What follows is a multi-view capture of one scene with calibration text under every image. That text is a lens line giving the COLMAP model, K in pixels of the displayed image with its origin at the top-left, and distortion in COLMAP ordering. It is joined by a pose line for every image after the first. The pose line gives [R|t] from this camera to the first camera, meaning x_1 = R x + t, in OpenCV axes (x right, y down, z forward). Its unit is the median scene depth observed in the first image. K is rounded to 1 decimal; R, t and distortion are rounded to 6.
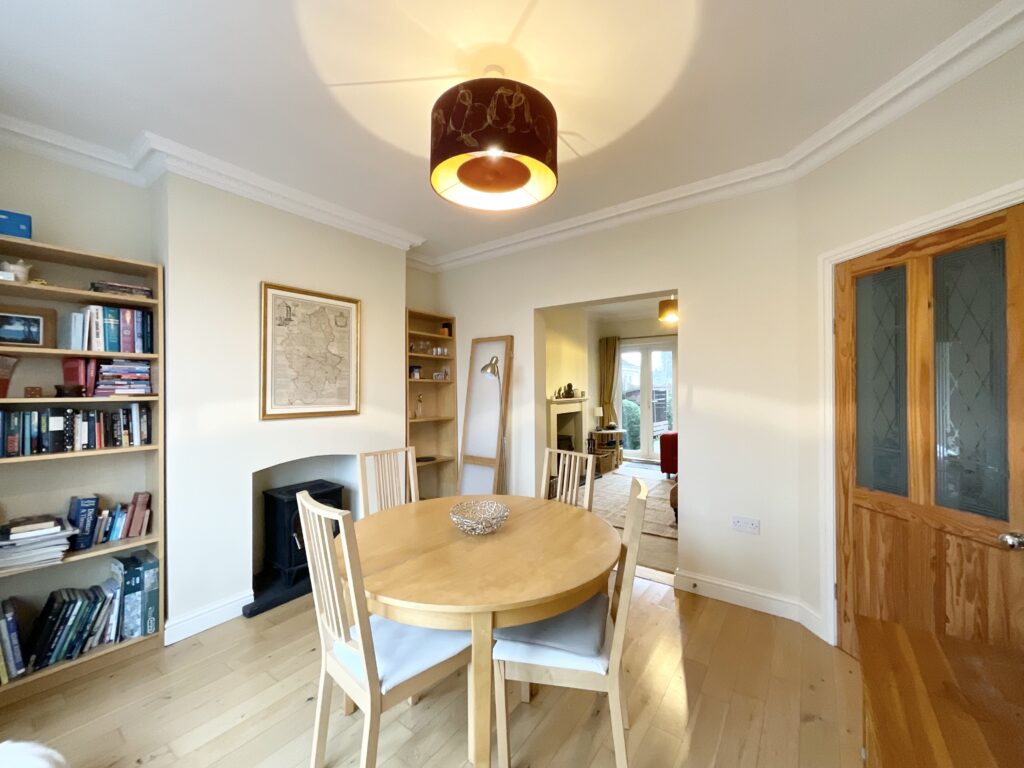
lens RADIAL K [[415.8, 0, 505.3], [0, 415.8, 383.5], [0, 0, 1]] dist [-0.000454, 0.000024]
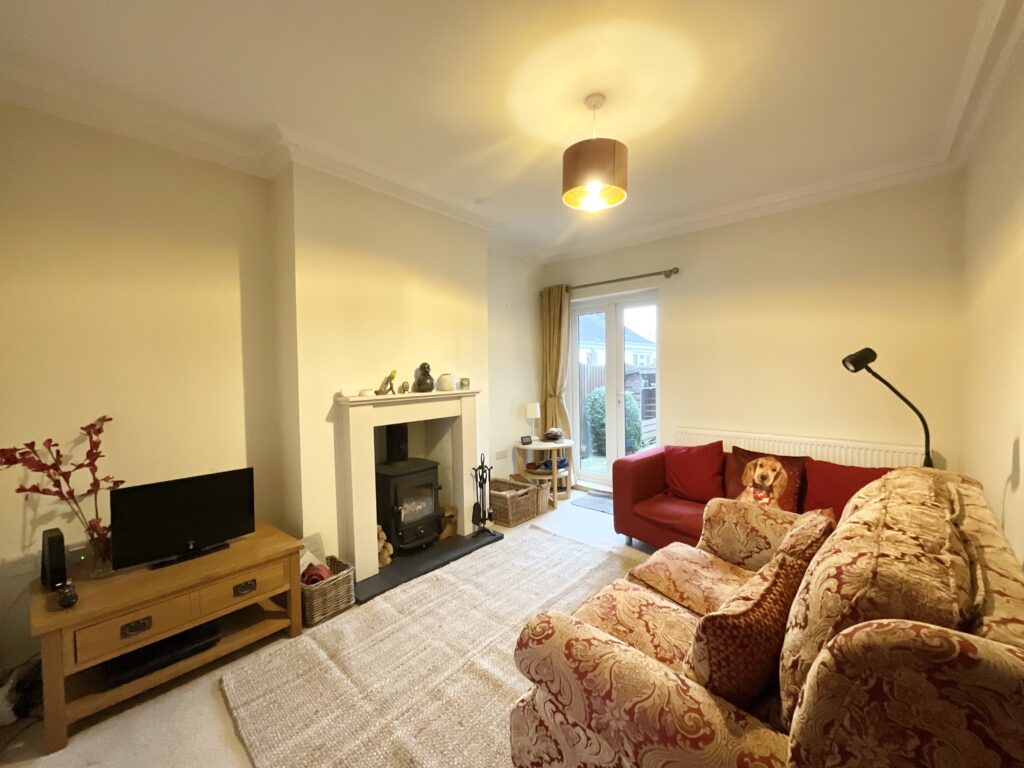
lens RADIAL K [[415.8, 0, 505.3], [0, 415.8, 383.5], [0, 0, 1]] dist [-0.000454, 0.000024]
pose [[0.996783, -0.004731, -0.080006, 0.639861], [0.008100, 0.999091, 0.041846, 0.008302], [0.079735, -0.042360, 0.995916, 1.082970]]
